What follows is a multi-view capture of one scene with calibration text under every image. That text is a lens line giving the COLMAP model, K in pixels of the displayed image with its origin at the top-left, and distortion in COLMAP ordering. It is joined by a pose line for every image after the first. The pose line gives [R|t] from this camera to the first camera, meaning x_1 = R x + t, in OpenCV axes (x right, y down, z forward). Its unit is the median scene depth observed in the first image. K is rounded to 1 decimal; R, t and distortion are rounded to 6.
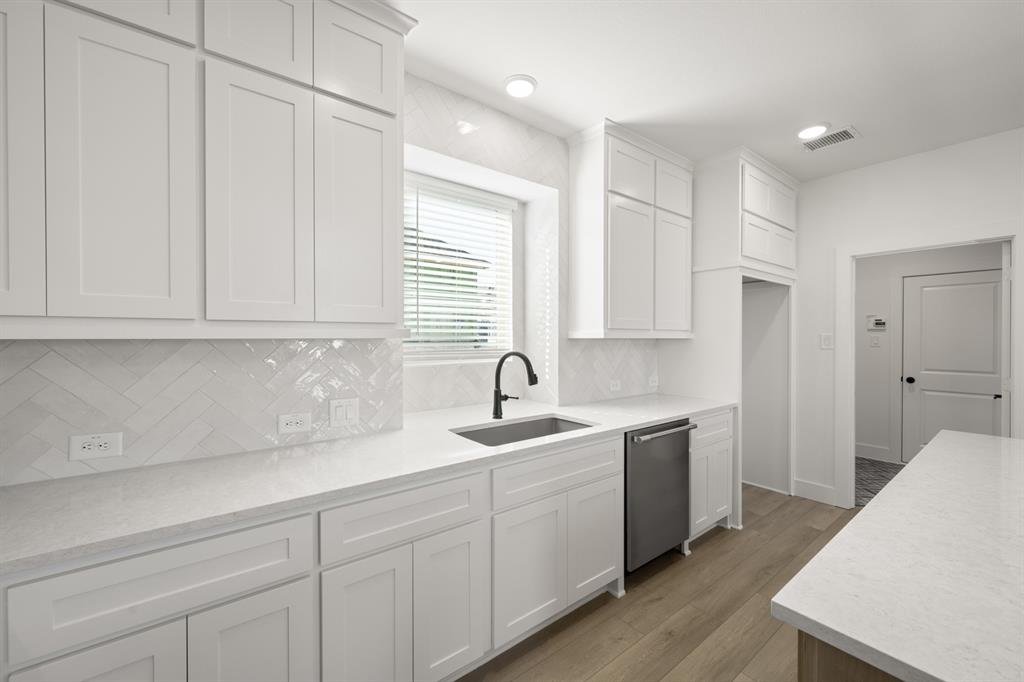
lens RADIAL K [[403.5, 0, 511.2], [0, 403.5, 340.3], [0, 0, 1]] dist [-0.000753, -0.000146]
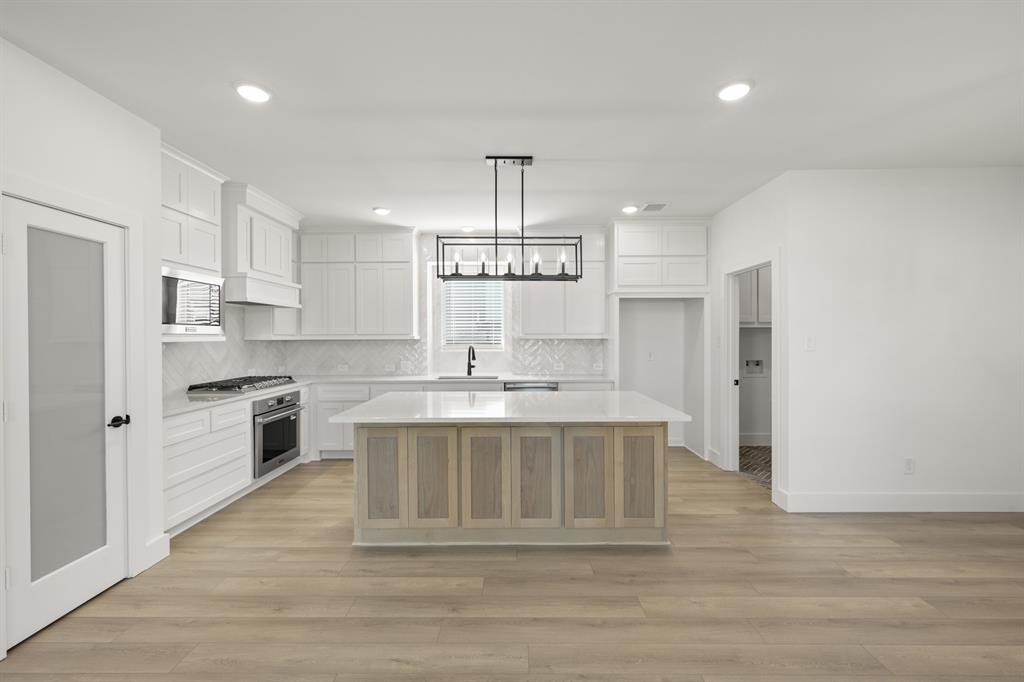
lens RADIAL K [[428.8, 0, 514.0], [0, 428.8, 339.6], [0, 0, 1]] dist [0.003830, -0.000489]
pose [[0.786857, -0.000347, -0.617136, 1.061172], [0.000463, 1.000000, 0.000028, -0.001193], [0.617136, -0.000308, 0.786857, -0.456892]]
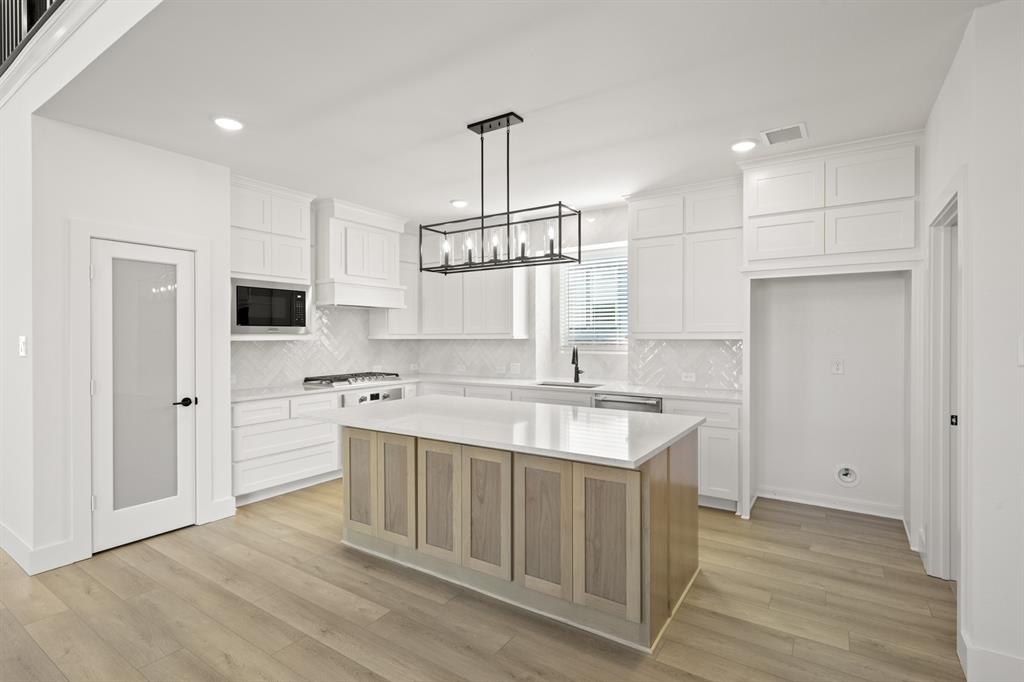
lens RADIAL K [[486.2, 0, 514.6], [0, 486.2, 339.0], [0, 0, 1]] dist [0.003109, 0.000806]
pose [[0.325292, 0.002836, -0.945609, 1.309164], [-0.004162, 0.999990, 0.001567, -0.004796], [0.945604, 0.003426, 0.325301, 0.006187]]
